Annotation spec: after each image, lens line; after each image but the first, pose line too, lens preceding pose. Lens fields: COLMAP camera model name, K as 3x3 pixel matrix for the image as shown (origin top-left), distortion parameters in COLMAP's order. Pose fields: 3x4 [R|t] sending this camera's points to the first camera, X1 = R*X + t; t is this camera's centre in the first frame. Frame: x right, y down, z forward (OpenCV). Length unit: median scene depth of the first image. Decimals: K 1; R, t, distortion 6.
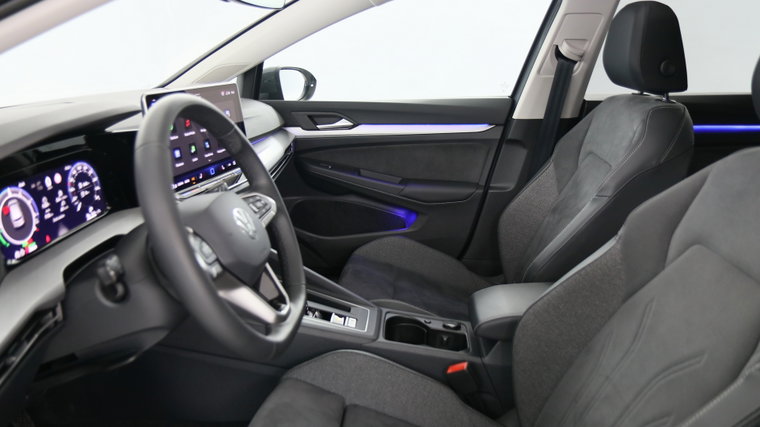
lens RADIAL K [[619.1, 0, 380.2], [0, 619.1, 216.2], [0, 0, 1]] dist [0.001651, -0.005307]
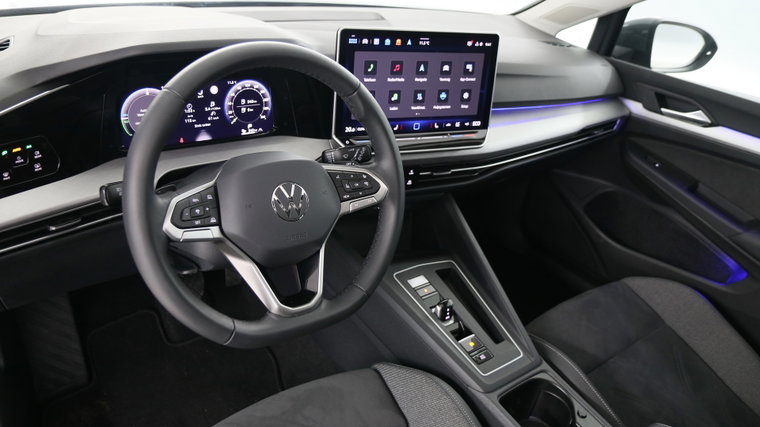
lens RADIAL K [[619.1, 0, 380.3], [0, 619.1, 211.0], [0, 0, 1]] dist [0.001651, -0.005307]
pose [[0.635209, 0.419423, -0.648532, 0.311959], [-0.321732, 0.907069, 0.271504, -0.177802], [0.702138, 0.036192, 0.711121, 0.309937]]
